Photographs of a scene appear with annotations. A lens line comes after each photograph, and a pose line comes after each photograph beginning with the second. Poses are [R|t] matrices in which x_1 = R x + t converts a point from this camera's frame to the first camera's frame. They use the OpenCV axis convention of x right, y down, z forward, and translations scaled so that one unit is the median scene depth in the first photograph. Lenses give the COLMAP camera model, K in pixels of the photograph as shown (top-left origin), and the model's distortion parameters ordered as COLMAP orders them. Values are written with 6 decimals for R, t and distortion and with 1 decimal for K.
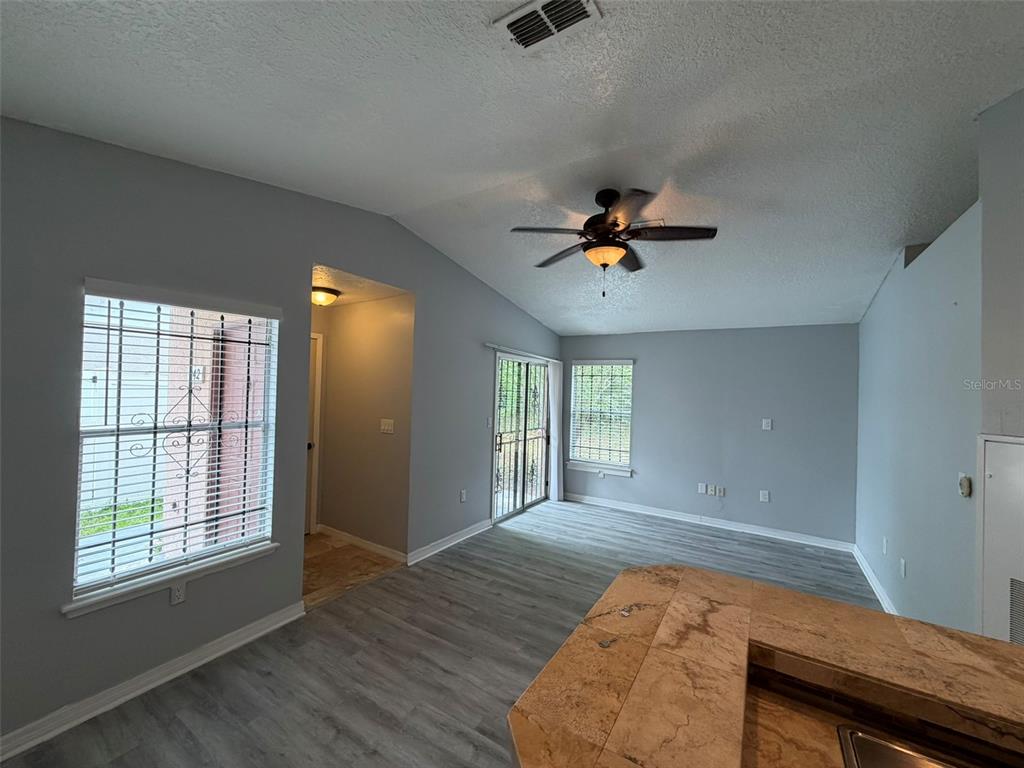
lens RADIAL K [[408.2, 0, 508.9], [0, 408.2, 383.5], [0, 0, 1]] dist [0.000446, 0.000263]
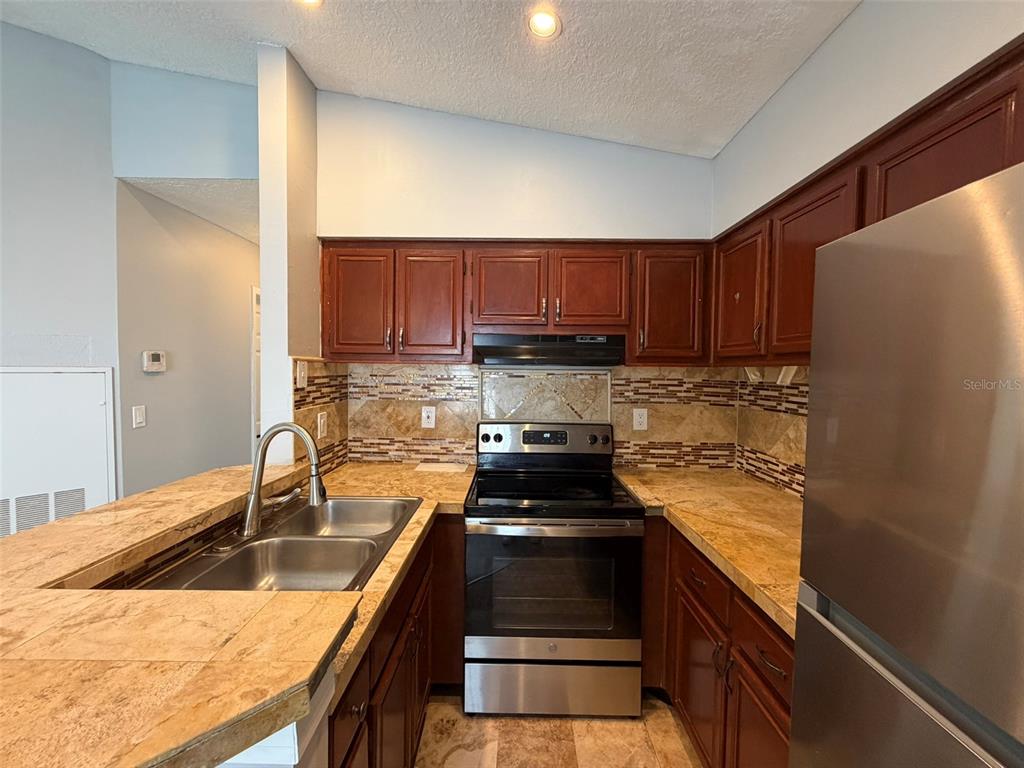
lens RADIAL K [[408.2, 0, 510.1], [0, 408.2, 385.0], [0, 0, 1]] dist [0.000446, 0.000263]
pose [[-0.527276, -0.066473, 0.847090, -0.185719], [-0.037703, 0.997784, 0.054830, 0.041268], [-0.848857, -0.003027, -0.528614, 0.195340]]
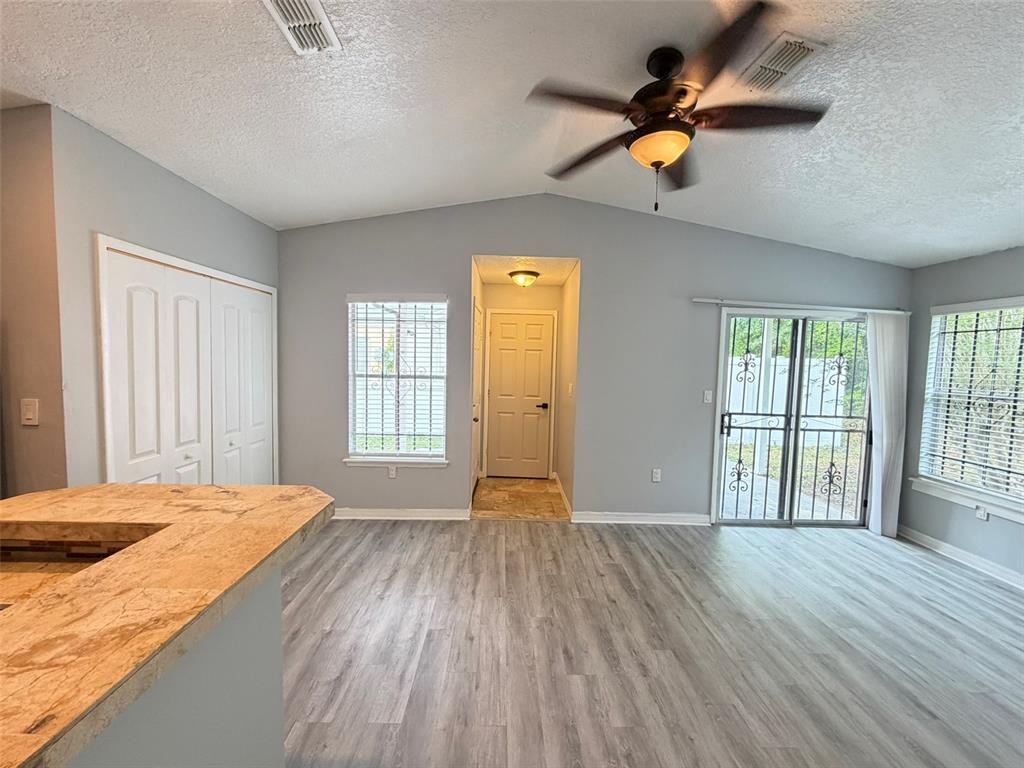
lens RADIAL K [[408.2, 0, 511.0], [0, 408.2, 383.2], [0, 0, 1]] dist [0.000446, 0.000263]
pose [[0.547204, 0.034336, -0.836295, 0.656823], [0.001392, 0.999119, 0.041932, 0.053848], [0.836998, -0.024110, 0.546674, 0.370071]]
